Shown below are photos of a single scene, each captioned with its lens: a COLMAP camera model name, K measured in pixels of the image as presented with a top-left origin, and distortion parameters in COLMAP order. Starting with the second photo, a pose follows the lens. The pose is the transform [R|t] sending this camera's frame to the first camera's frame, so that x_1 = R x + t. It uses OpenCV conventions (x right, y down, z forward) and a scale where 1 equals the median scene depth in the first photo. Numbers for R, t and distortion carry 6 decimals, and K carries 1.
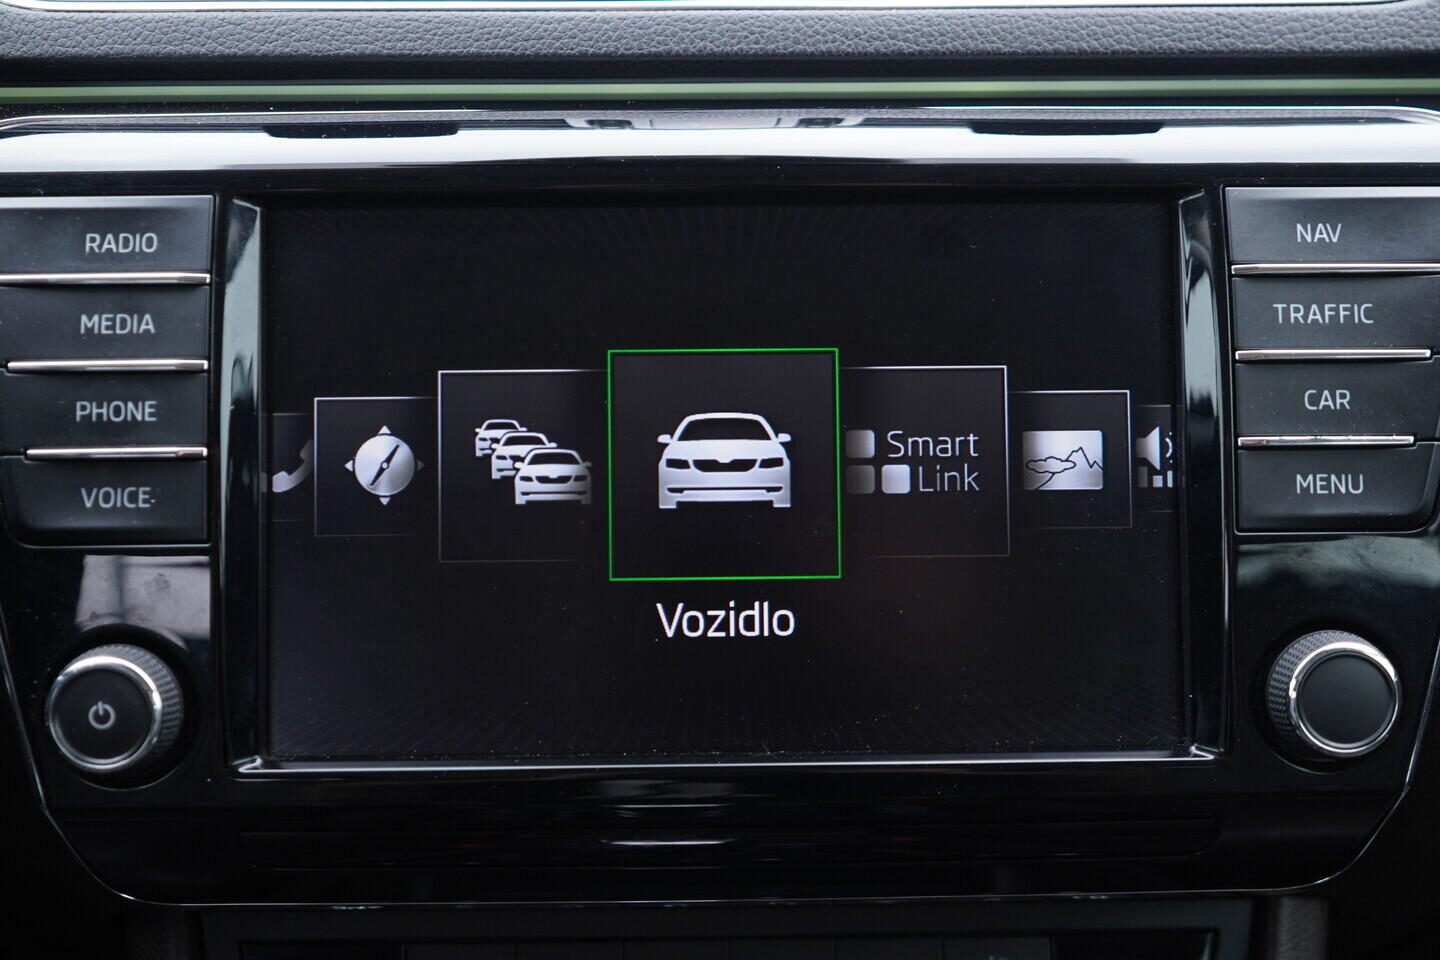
lens RADIAL K [[1608.7, 0, 720.0], [0, 1608.7, 480.0], [0, 0, 1]] dist [0.014426, -0.023444]
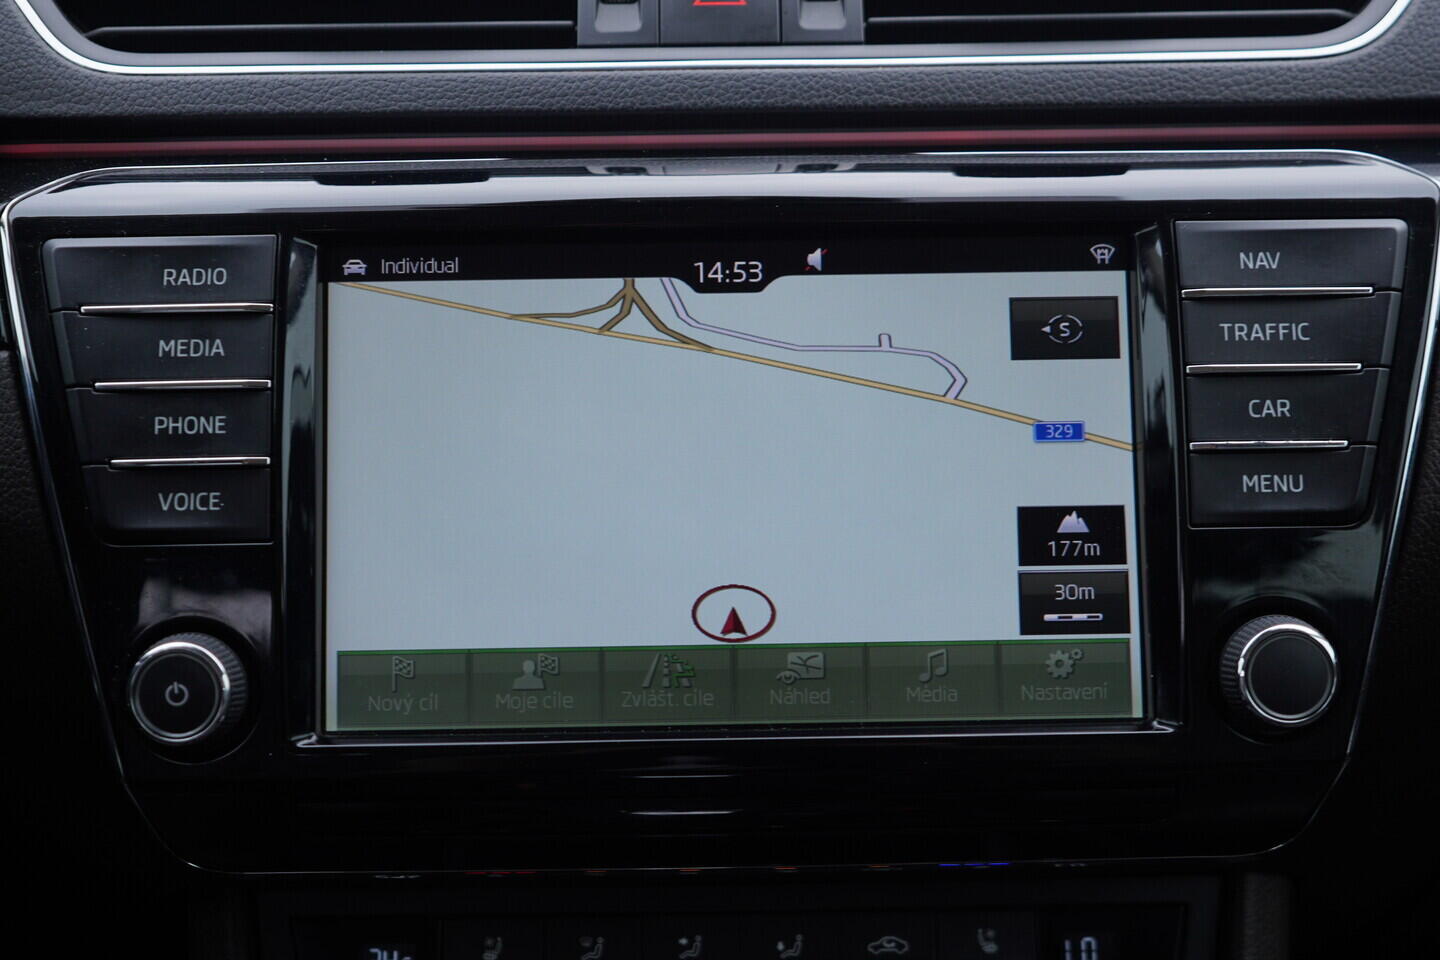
lens RADIAL K [[1605.6, 0, 720.0], [0, 1605.6, 480.0], [0, 0, 1]] dist [0.009971, -0.006780]
pose [[0.999942, -0.006140, -0.008794, 0.005075], [0.005789, 0.999210, -0.039328, 0.040723], [0.009029, 0.039275, 0.999188, -0.113841]]
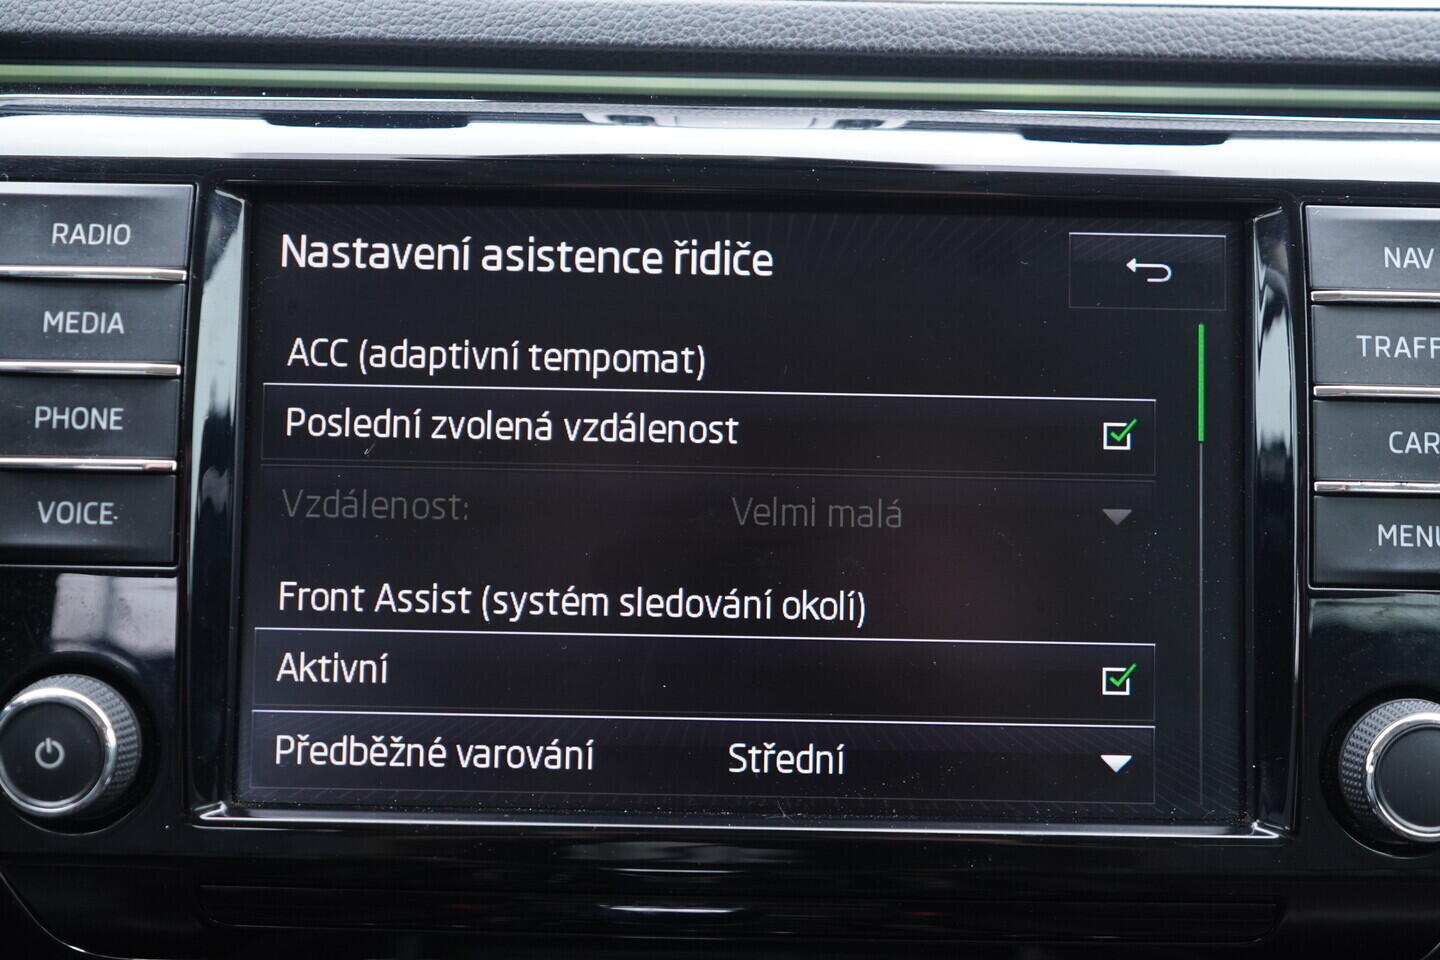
lens RADIAL K [[1605.6, 0, 720.0], [0, 1605.6, 480.0], [0, 0, 1]] dist [0.009971, -0.006780]
pose [[0.999505, 0.028395, -0.013510, 0.000934], [-0.028537, 0.999538, -0.010426, -0.008298], [0.013207, 0.010806, 0.999854, 0.092991]]
